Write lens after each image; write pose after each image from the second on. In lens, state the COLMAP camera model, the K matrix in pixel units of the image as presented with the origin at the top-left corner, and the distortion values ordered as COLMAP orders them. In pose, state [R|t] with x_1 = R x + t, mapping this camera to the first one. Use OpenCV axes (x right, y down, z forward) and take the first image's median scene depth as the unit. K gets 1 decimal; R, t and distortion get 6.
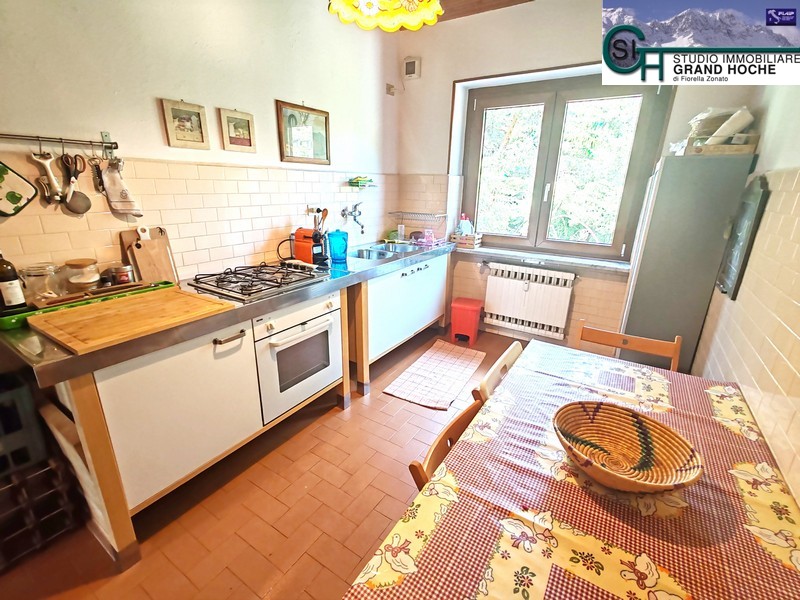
lens RADIAL K [[362.1, 0, 400.0], [0, 362.1, 300.0], [0, 0, 1]] dist [0.004638, 0.001507]
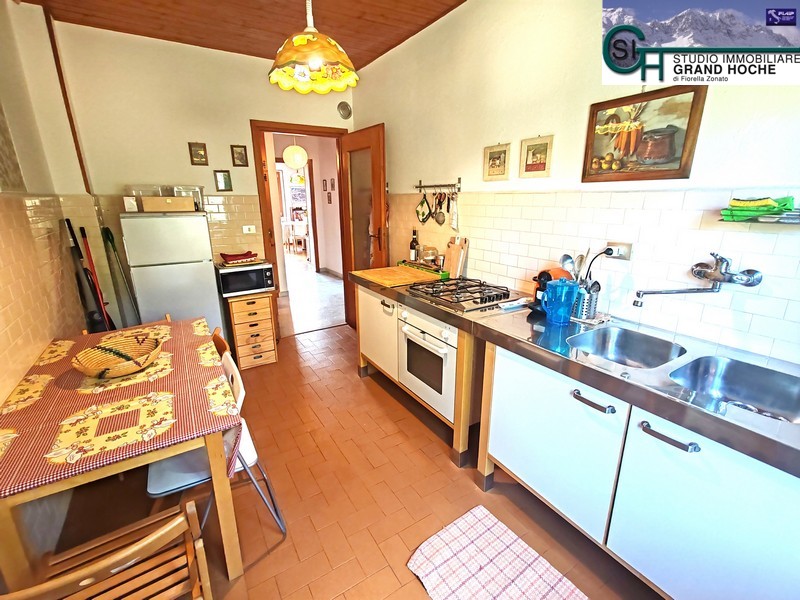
lens RADIAL K [[362.1, 0, 400.0], [0, 362.1, 300.0], [0, 0, 1]] dist [0.004638, 0.001507]
pose [[-0.422061, 0.234428, -0.875733, 0.733604], [-0.280187, 0.884963, 0.371935, -0.426662], [0.862183, 0.402348, -0.307825, 1.263391]]
